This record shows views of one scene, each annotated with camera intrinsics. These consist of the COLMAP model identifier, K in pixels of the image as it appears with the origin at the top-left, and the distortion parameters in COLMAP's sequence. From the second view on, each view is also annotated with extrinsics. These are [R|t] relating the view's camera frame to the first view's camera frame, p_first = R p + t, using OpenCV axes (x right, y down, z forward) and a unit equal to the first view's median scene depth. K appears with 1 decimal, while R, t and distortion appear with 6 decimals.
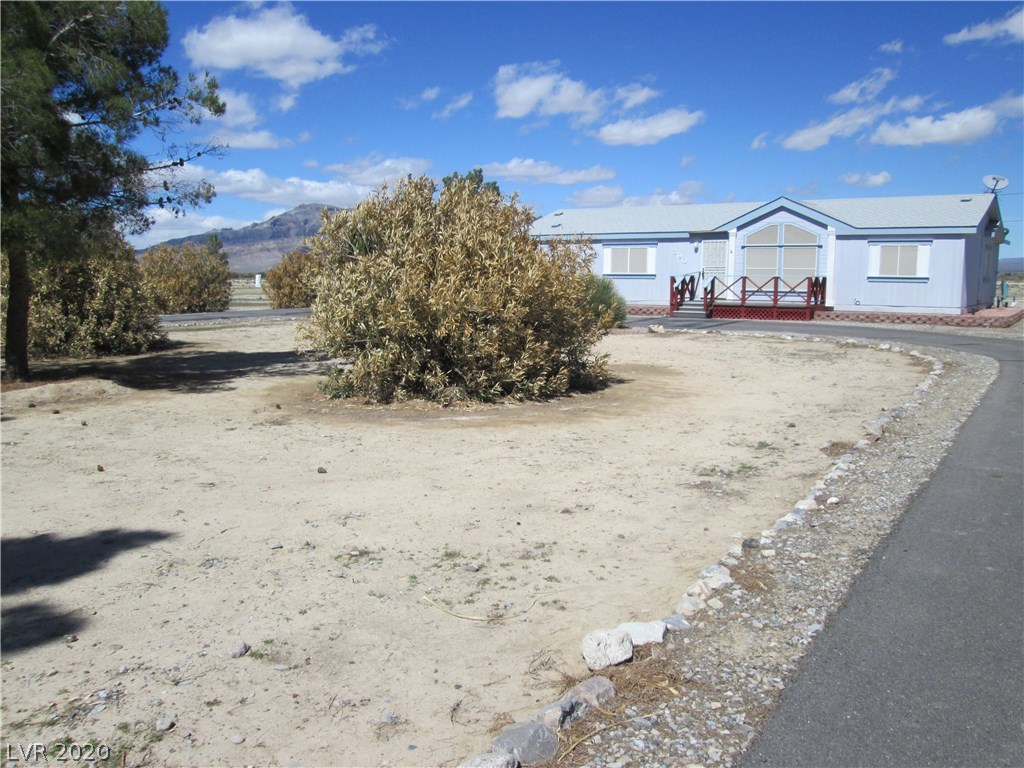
lens RADIAL K [[837.8, 0, 512.0], [0, 837.8, 384.0], [0, 0, 1]] dist [-0.053446, 0.001031]
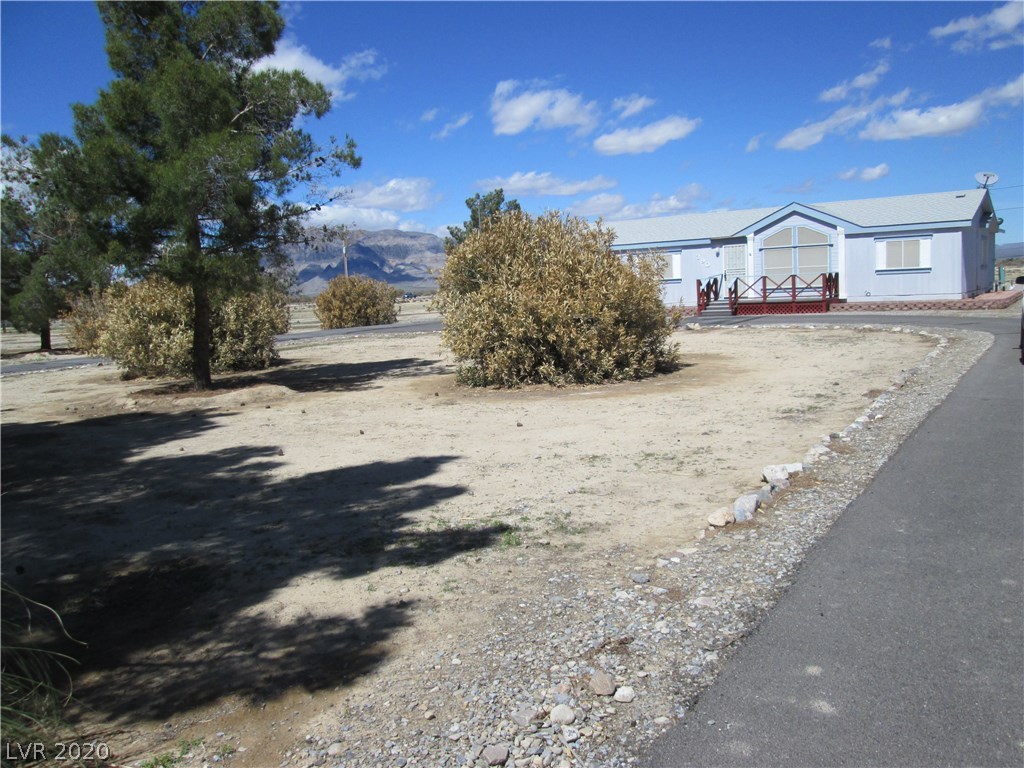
lens RADIAL K [[837.8, 0, 512.0], [0, 837.8, 384.0], [0, 0, 1]] dist [-0.053446, 0.001031]
pose [[0.998513, -0.053875, -0.008307, -0.055979], [0.053741, 0.998434, -0.015521, 0.013639], [0.009130, 0.015051, 0.999845, -0.110152]]
